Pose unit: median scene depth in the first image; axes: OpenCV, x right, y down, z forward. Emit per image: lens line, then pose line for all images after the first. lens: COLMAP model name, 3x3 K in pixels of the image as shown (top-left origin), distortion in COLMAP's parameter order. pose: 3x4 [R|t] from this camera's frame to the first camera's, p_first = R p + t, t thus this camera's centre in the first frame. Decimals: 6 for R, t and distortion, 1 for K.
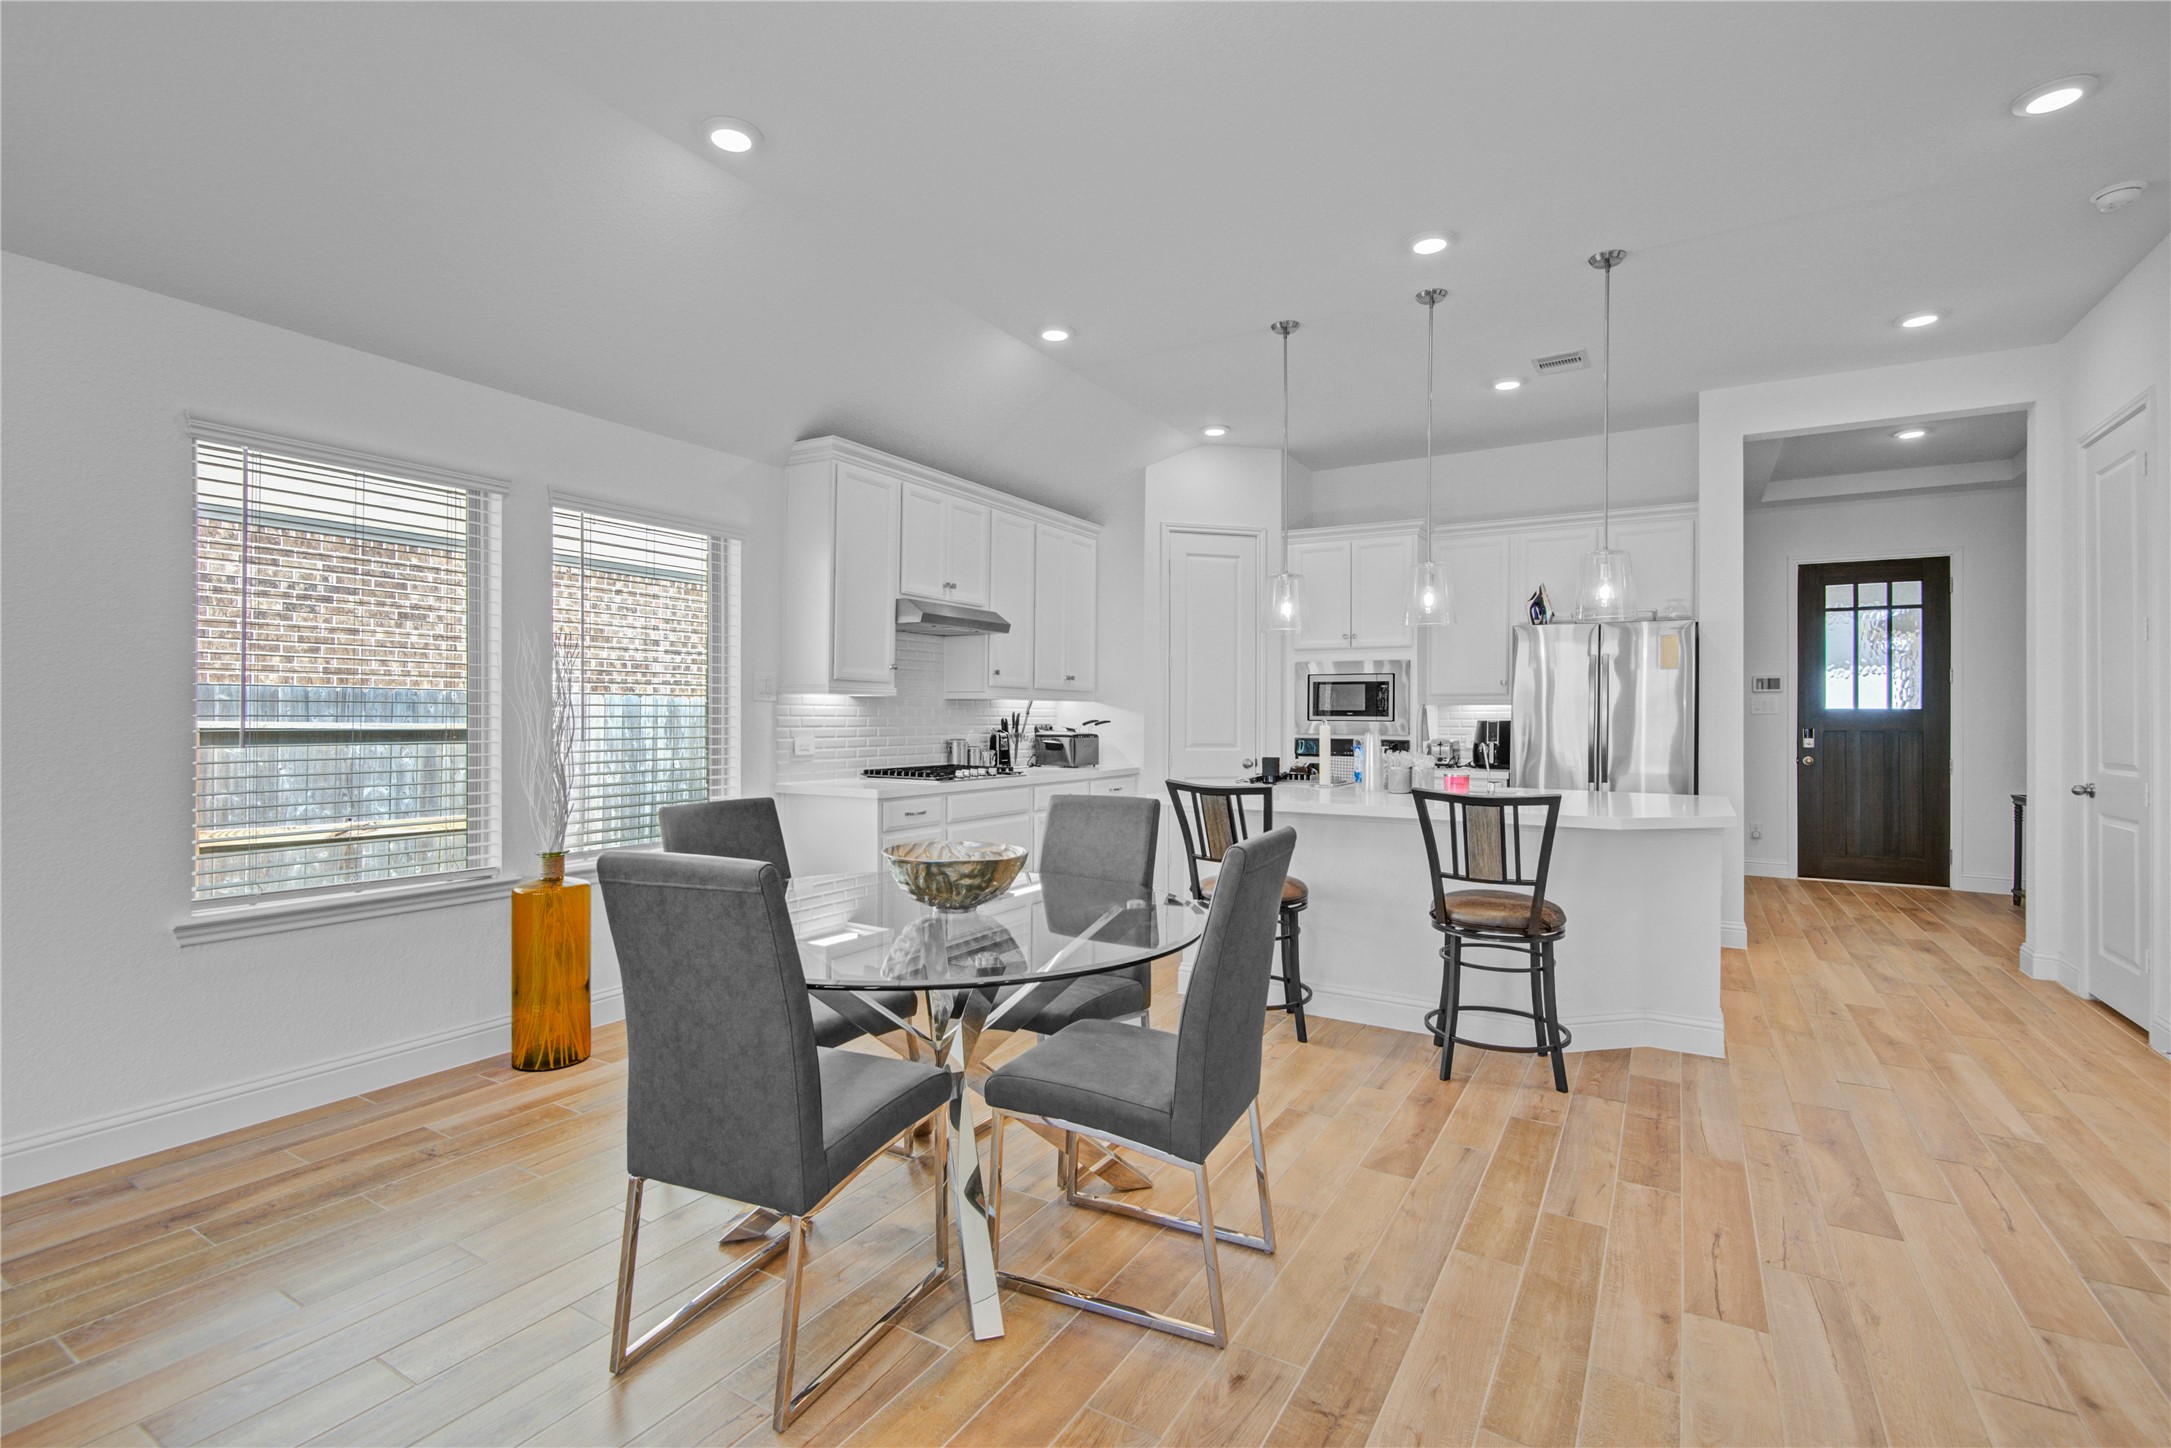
lens RADIAL K [[991.5, 0, 1080.2], [0, 991.5, 718.7], [0, 0, 1]] dist [0.003279, -0.006147]
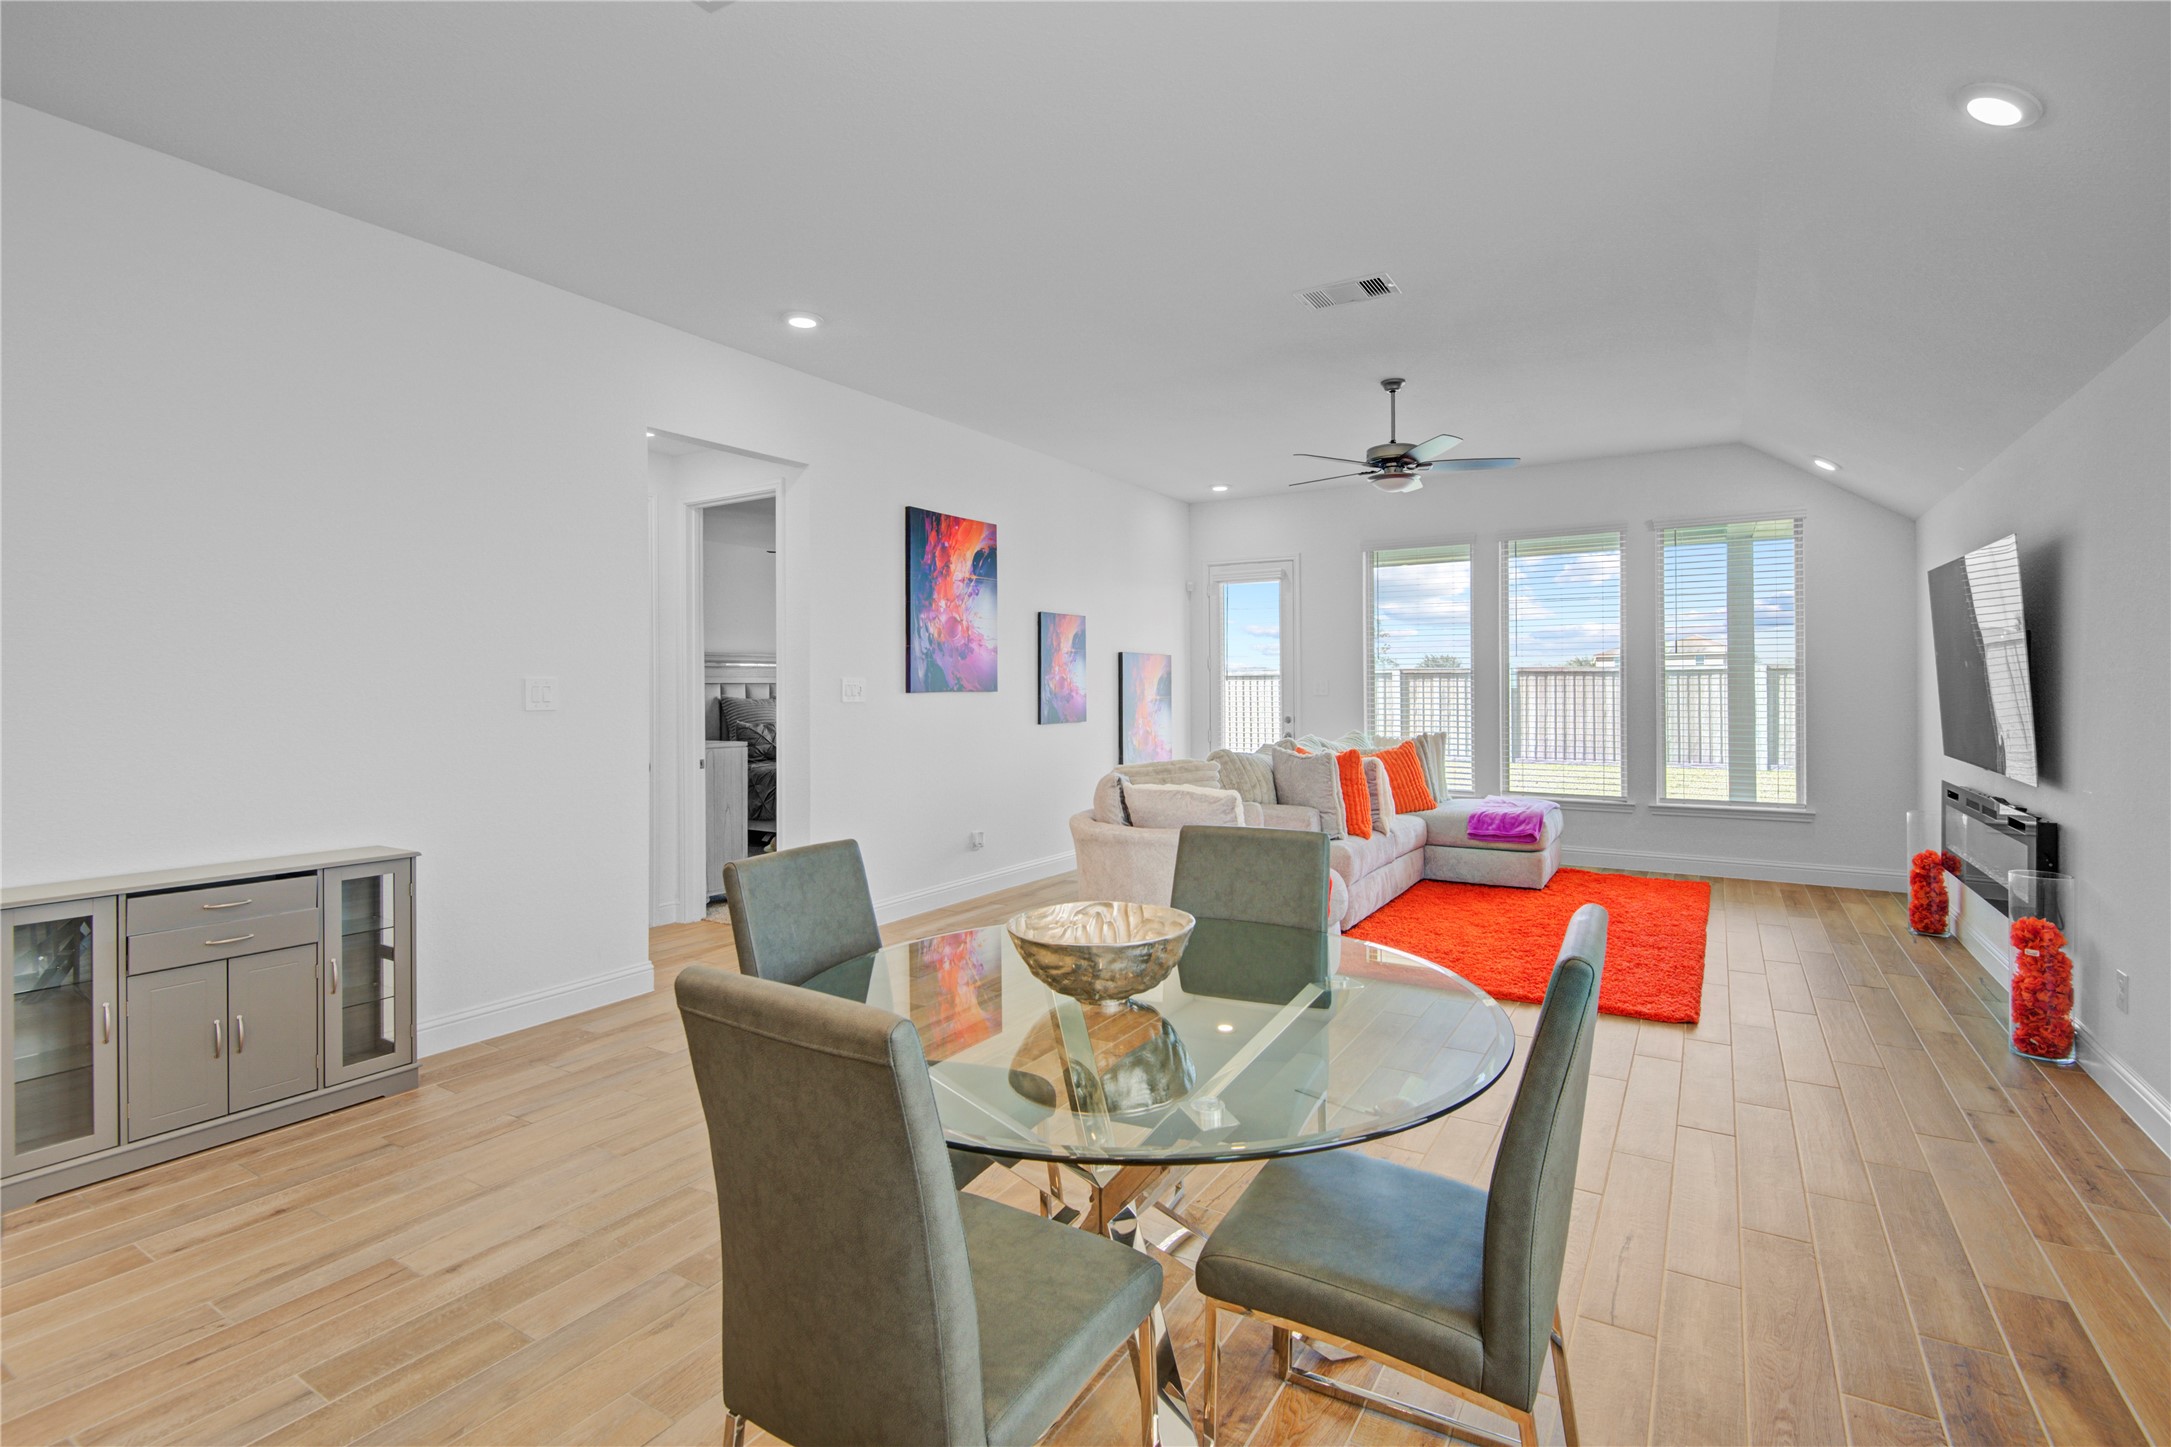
lens RADIAL K [[991.5, 0, 1098.3], [0, 991.5, 707.3], [0, 0, 1]] dist [0.003279, -0.006147]
pose [[-0.999930, 0.000030, 0.011859, -0.054075], [0.000280, 0.999778, 0.021061, -0.020922], [-0.011856, 0.021063, -0.999708, 0.714303]]
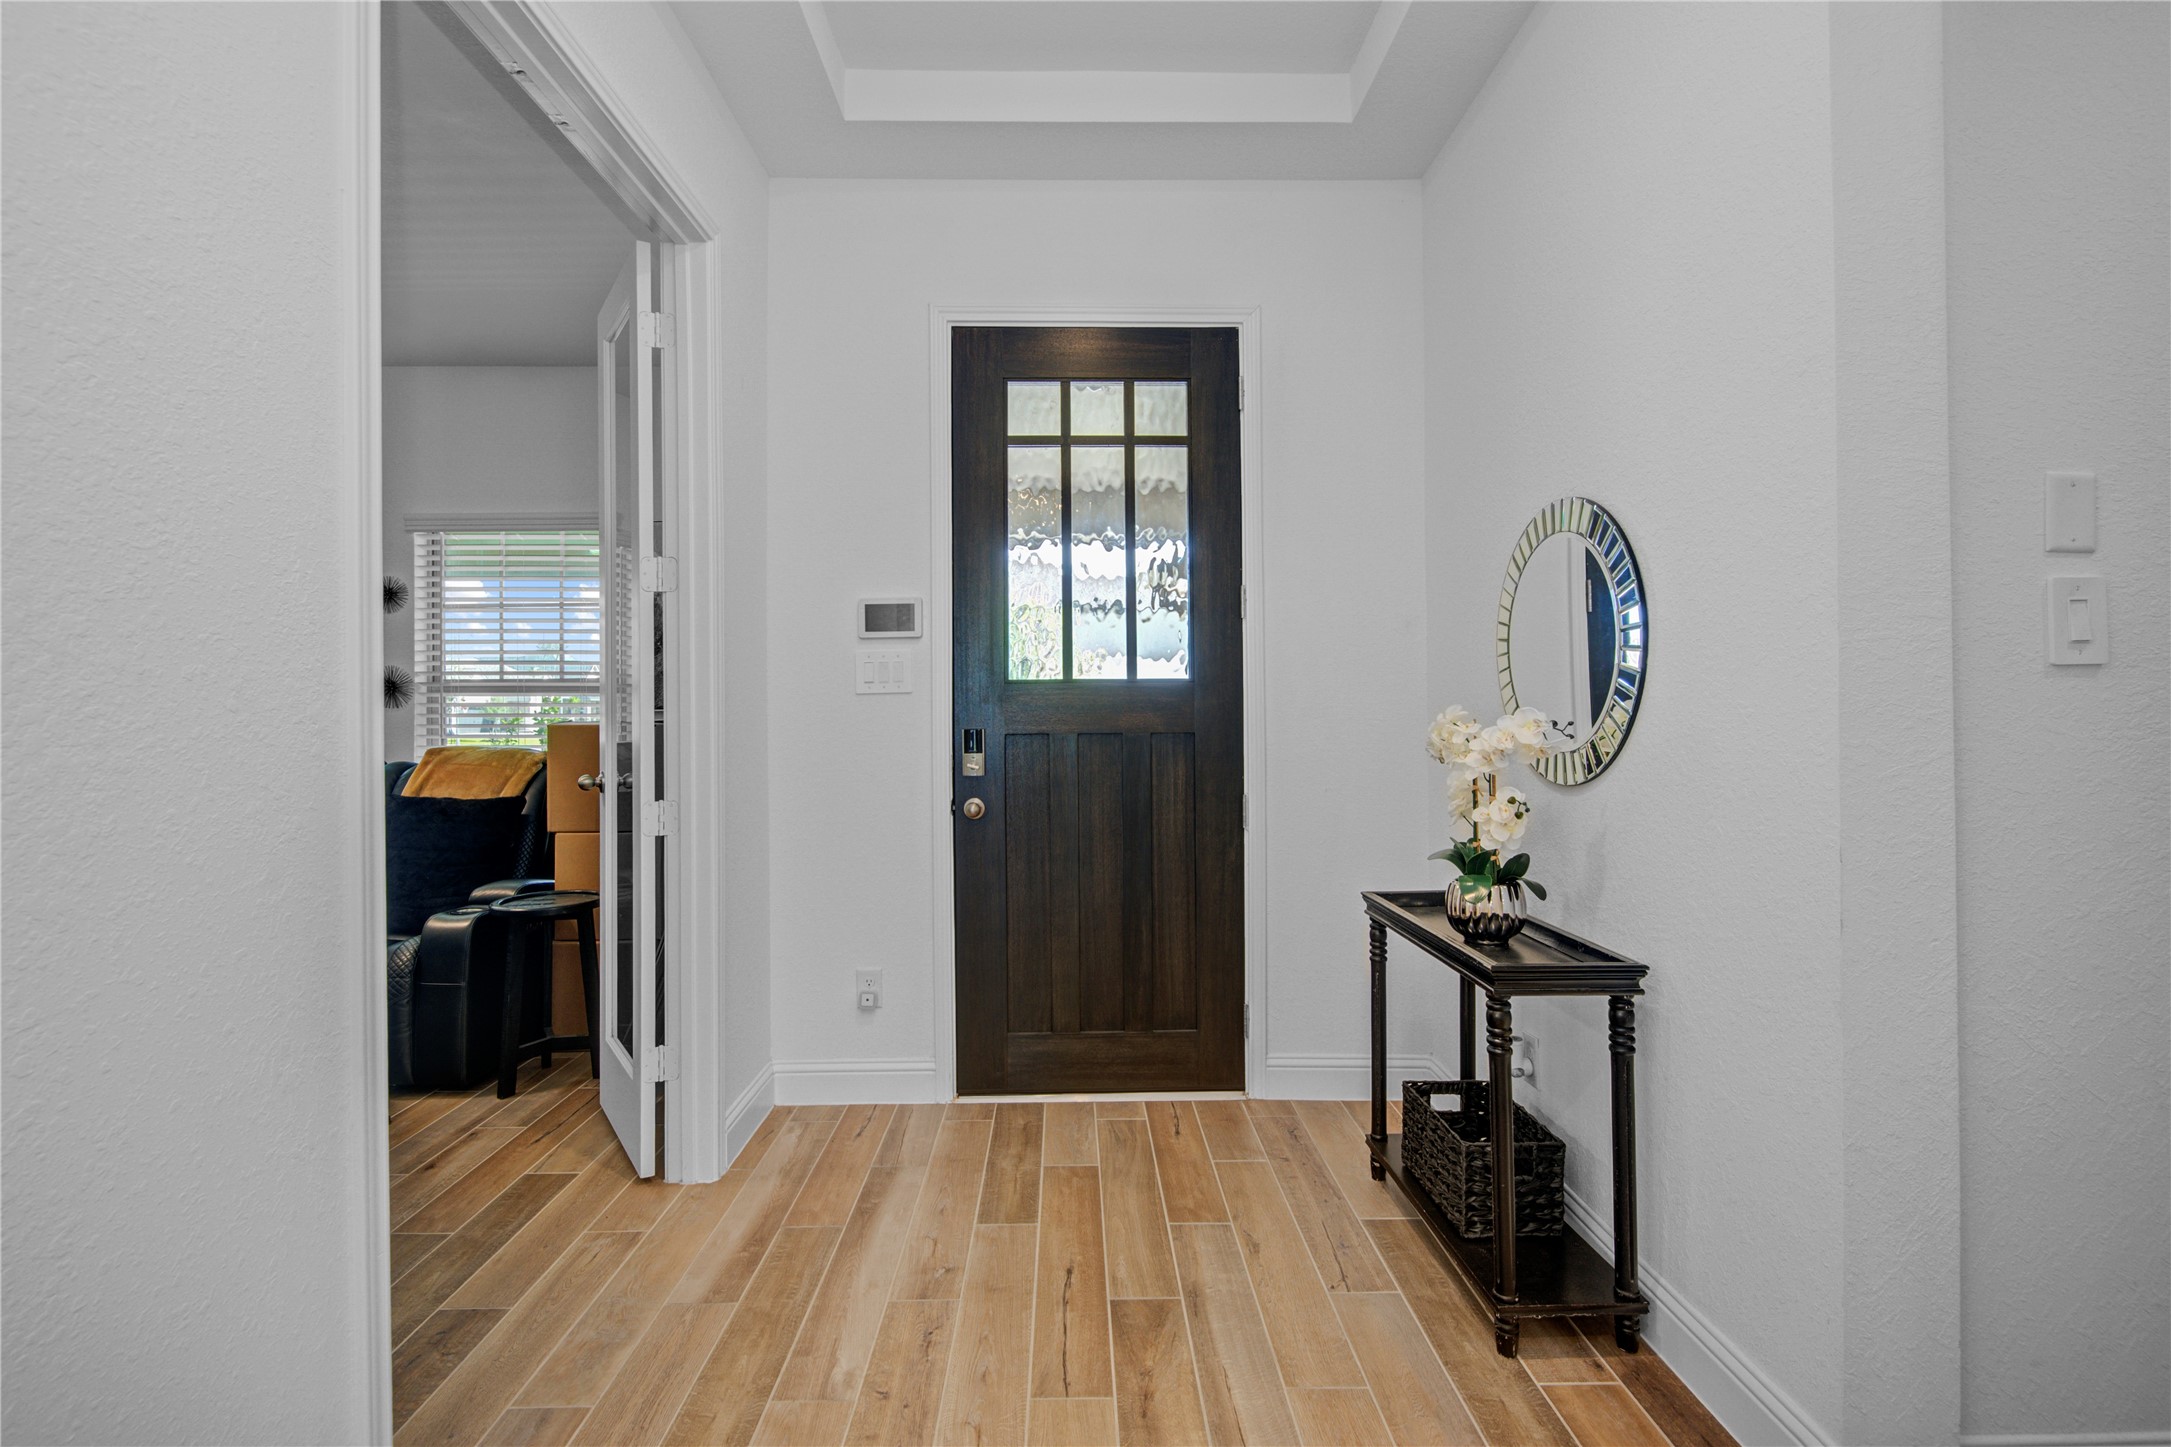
lens RADIAL K [[991.5, 0, 1085.8], [0, 991.5, 712.8], [0, 0, 1]] dist [0.003279, -0.006147]
pose [[0.850666, -0.002554, 0.525700, 0.706519], [0.008756, 0.999918, -0.009310, 0.009498], [-0.525633, 0.012523, 0.850619, 0.795226]]
